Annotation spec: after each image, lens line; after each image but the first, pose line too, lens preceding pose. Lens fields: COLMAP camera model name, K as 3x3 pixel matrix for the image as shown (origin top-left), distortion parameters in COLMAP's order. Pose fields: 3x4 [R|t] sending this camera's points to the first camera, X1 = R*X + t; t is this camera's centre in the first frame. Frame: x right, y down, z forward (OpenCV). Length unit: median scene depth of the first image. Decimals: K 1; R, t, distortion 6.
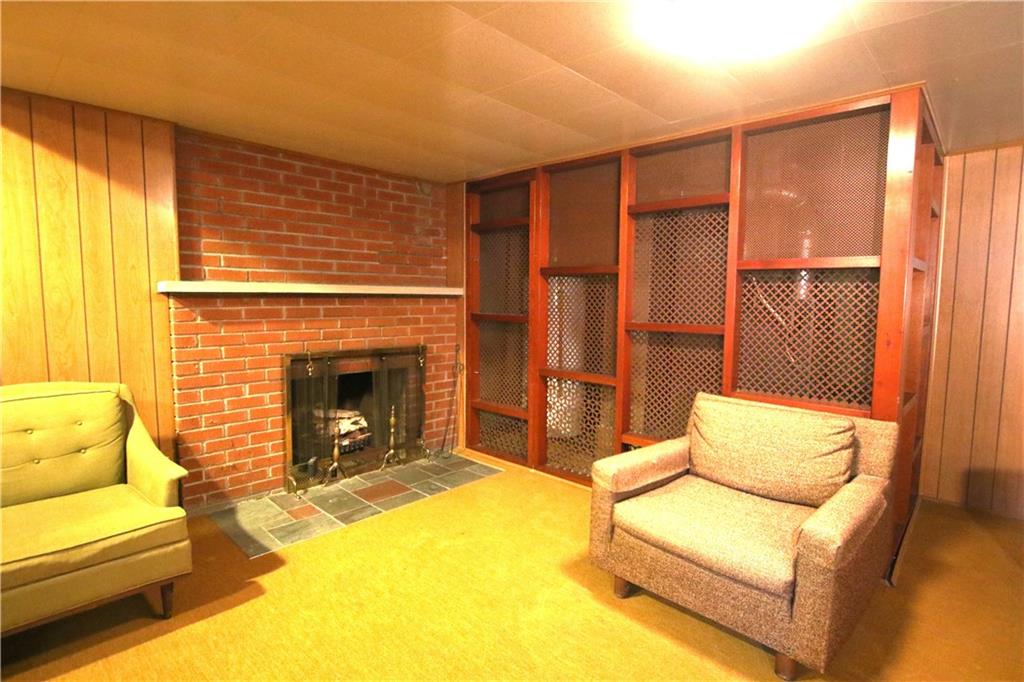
lens RADIAL K [[509.9, 0, 512.0], [0, 509.9, 341.0], [0, 0, 1]] dist [-0.027114, 0.000051]
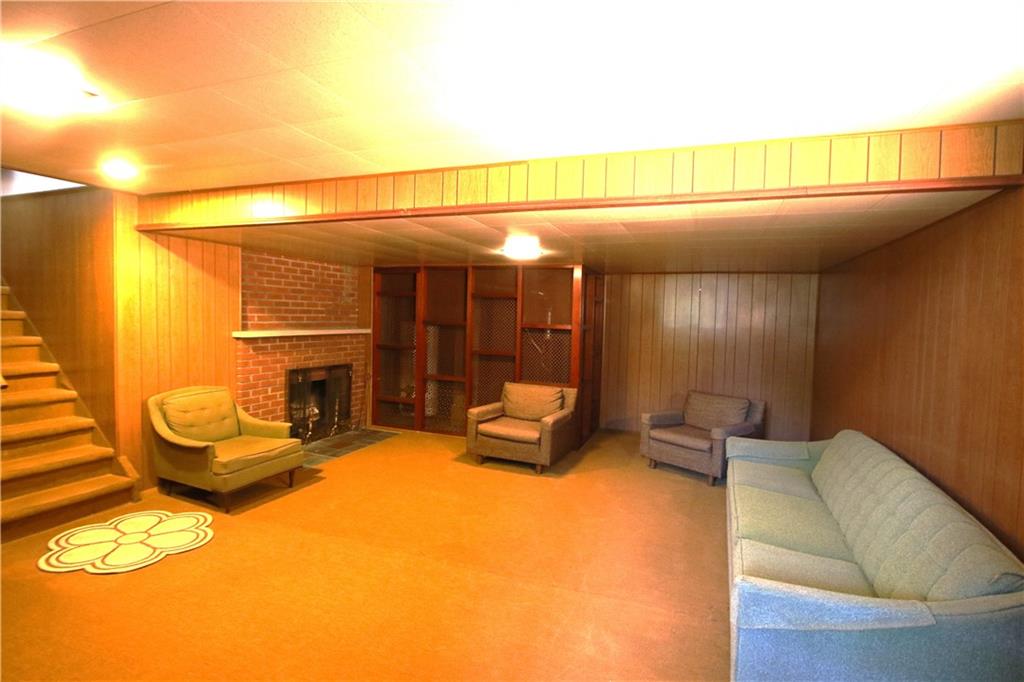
lens RADIAL K [[524.3, 0, 492.5], [0, 524.3, 342.6], [0, 0, 1]] dist [0.002119, 0.000427]
pose [[0.934739, -0.004834, 0.355301, -0.401103], [0.014032, 0.999630, -0.023316, -0.014945], [-0.355057, 0.026780, 0.934461, -0.904302]]
